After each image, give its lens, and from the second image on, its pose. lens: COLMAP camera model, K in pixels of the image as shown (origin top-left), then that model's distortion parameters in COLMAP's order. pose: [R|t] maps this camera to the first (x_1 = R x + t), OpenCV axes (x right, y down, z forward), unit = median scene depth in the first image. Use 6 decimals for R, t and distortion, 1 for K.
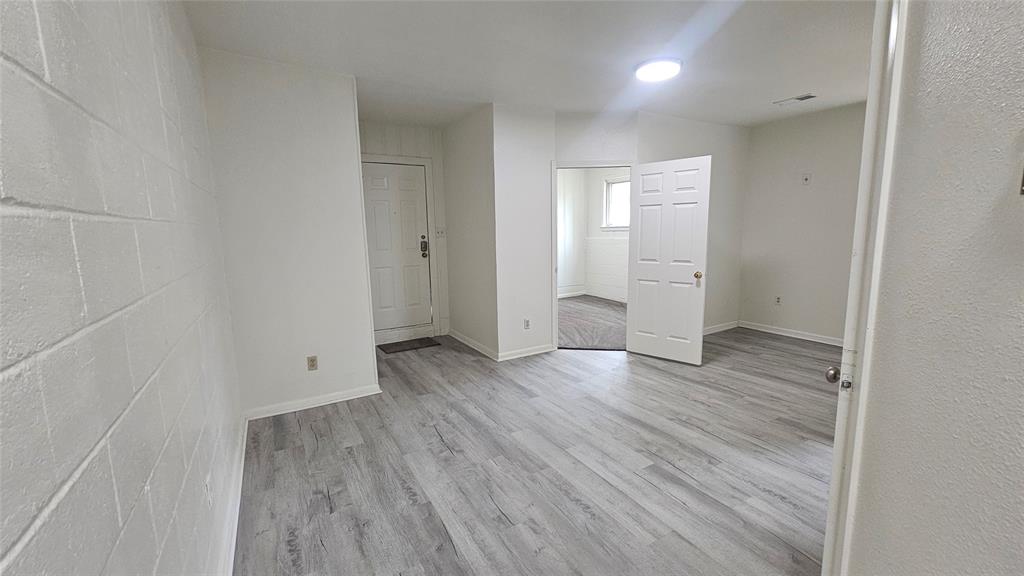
lens RADIAL K [[416.0, 0, 512.1], [0, 416.0, 290.5], [0, 0, 1]] dist [0.000131, 0.000121]
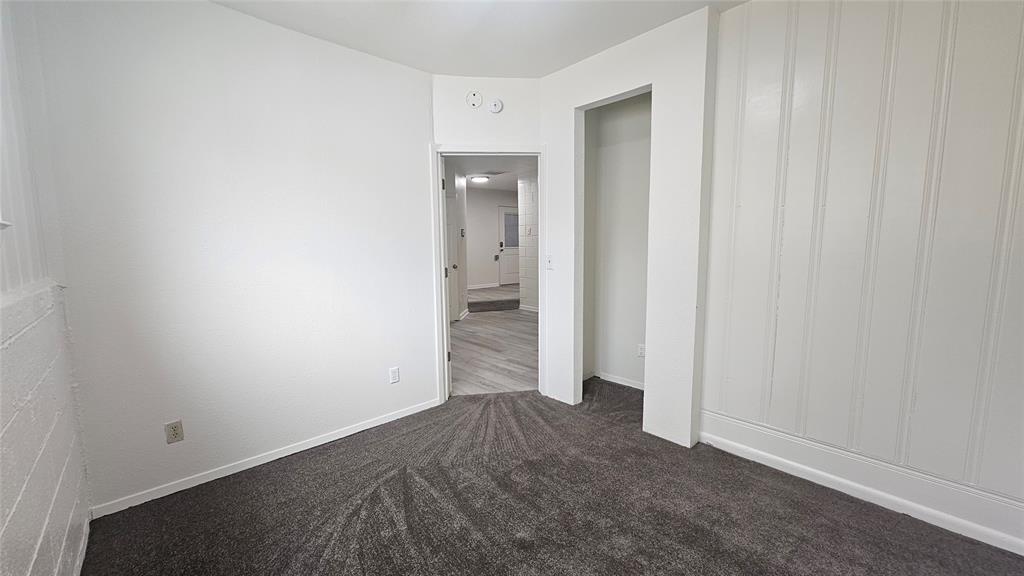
lens RADIAL K [[416.0, 0, 512.1], [0, 416.0, 290.5], [0, 0, 1]] dist [0.000131, 0.000121]
pose [[-0.976719, 0.051422, -0.208269, 0.528904], [-0.004319, 0.965936, 0.258745, -0.402999], [0.214480, 0.253621, -0.943226, 2.851100]]
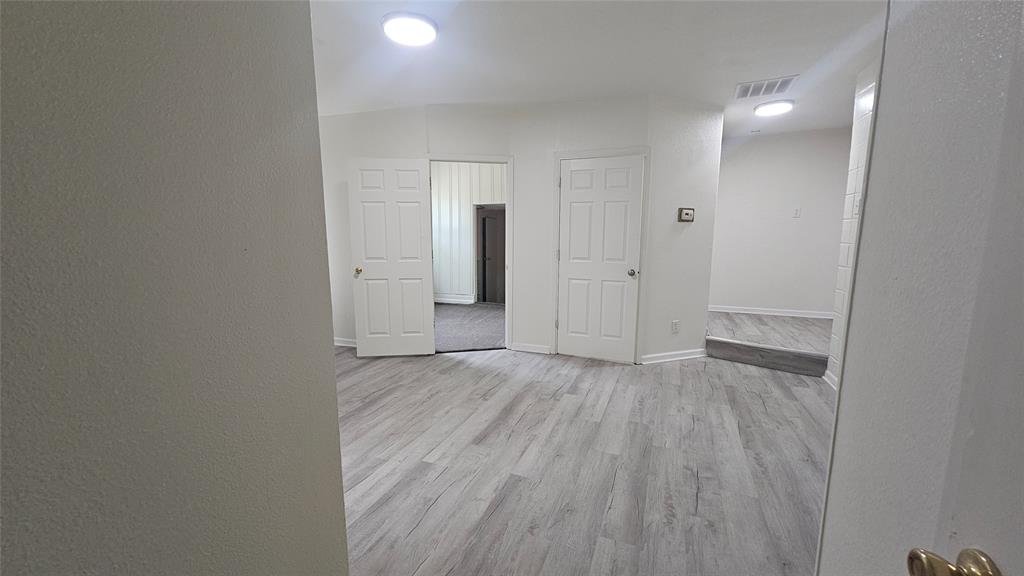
lens RADIAL K [[416.0, 0, 512.1], [0, 416.0, 290.5], [0, 0, 1]] dist [0.000131, 0.000121]
pose [[-0.622104, -0.088003, 0.777973, -0.517253], [0.124327, 0.969951, 0.209137, -0.199794], [-0.773000, 0.226828, -0.592469, 1.631626]]
